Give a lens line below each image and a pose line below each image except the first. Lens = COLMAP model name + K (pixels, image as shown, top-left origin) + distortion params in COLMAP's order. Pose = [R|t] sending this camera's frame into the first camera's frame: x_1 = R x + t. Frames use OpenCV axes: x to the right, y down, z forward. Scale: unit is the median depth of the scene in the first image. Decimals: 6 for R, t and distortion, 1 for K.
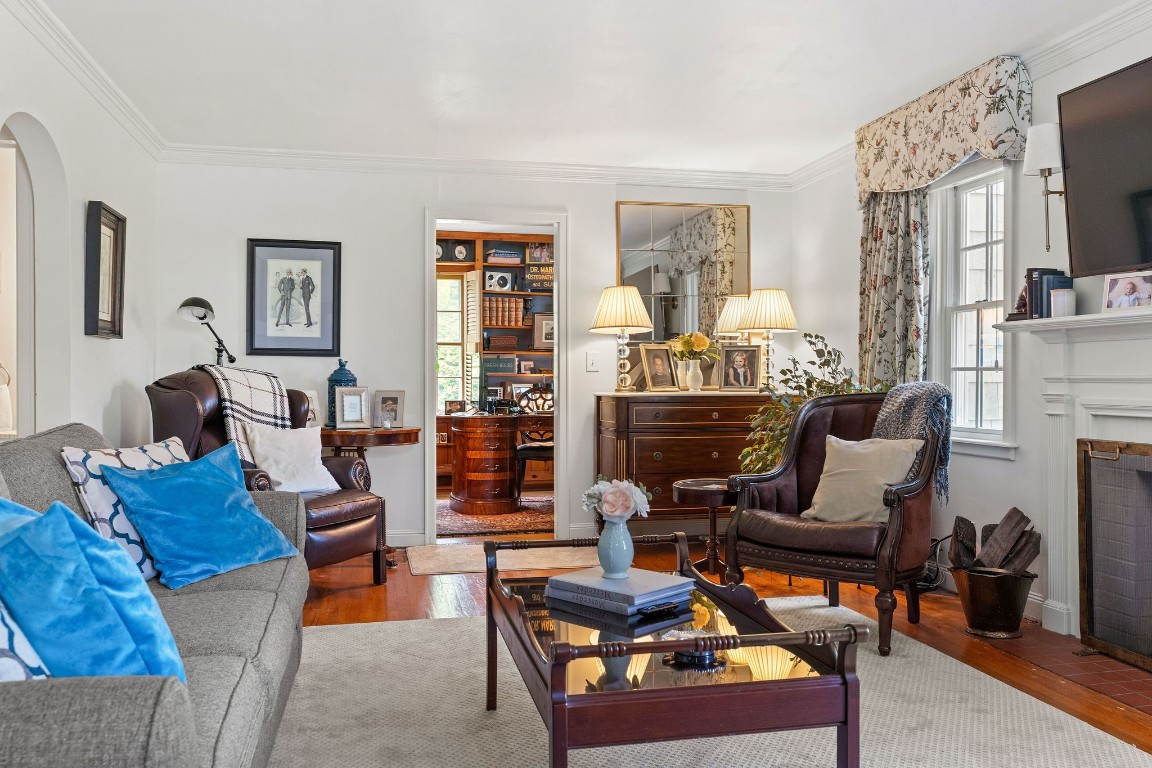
lens RADIAL K [[916.1, 0, 576.0], [0, 916.1, 384.0], [0, 0, 1]] dist [-0.002261, -0.000520]
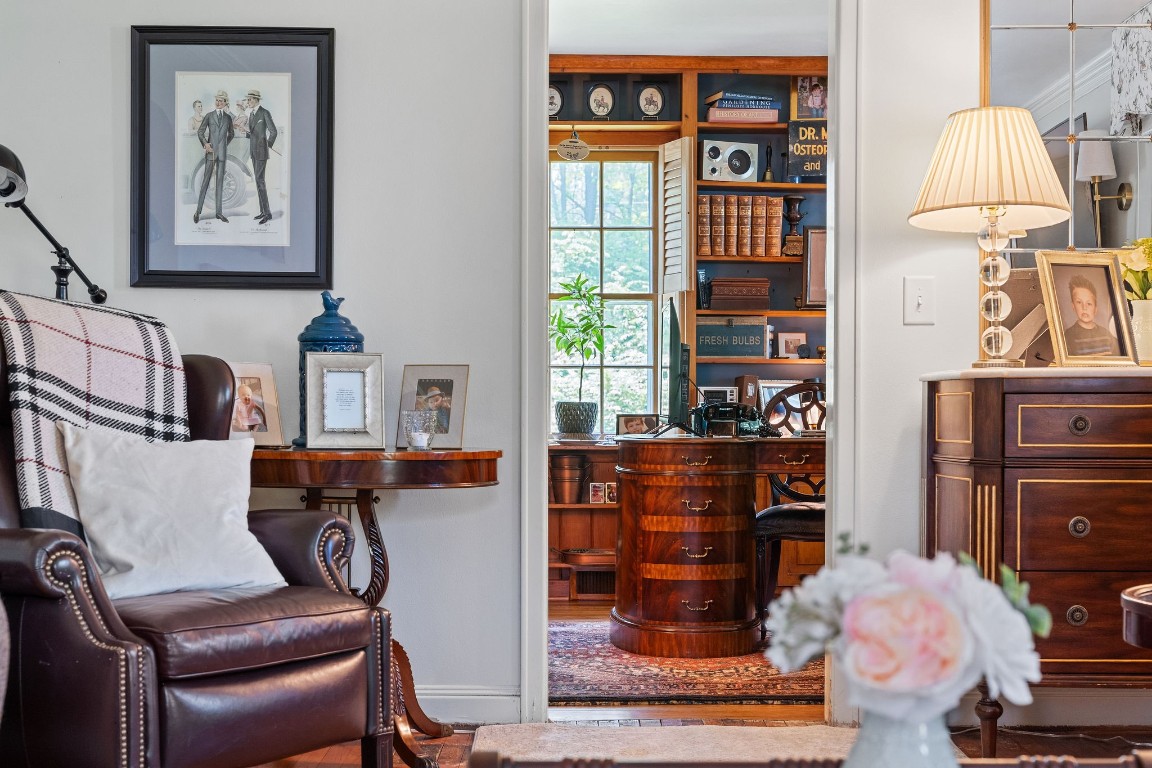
lens RADIAL K [[1623.6, 0, 575.4], [0, 1623.6, 459.2], [0, 0, 1]] dist [-0.006312, 0.022057]
pose [[0.977148, 0.009322, -0.212358, 0.024133], [-0.004425, 0.999713, 0.023526, 0.033032], [0.212516, -0.022049, 0.976909, 0.259334]]
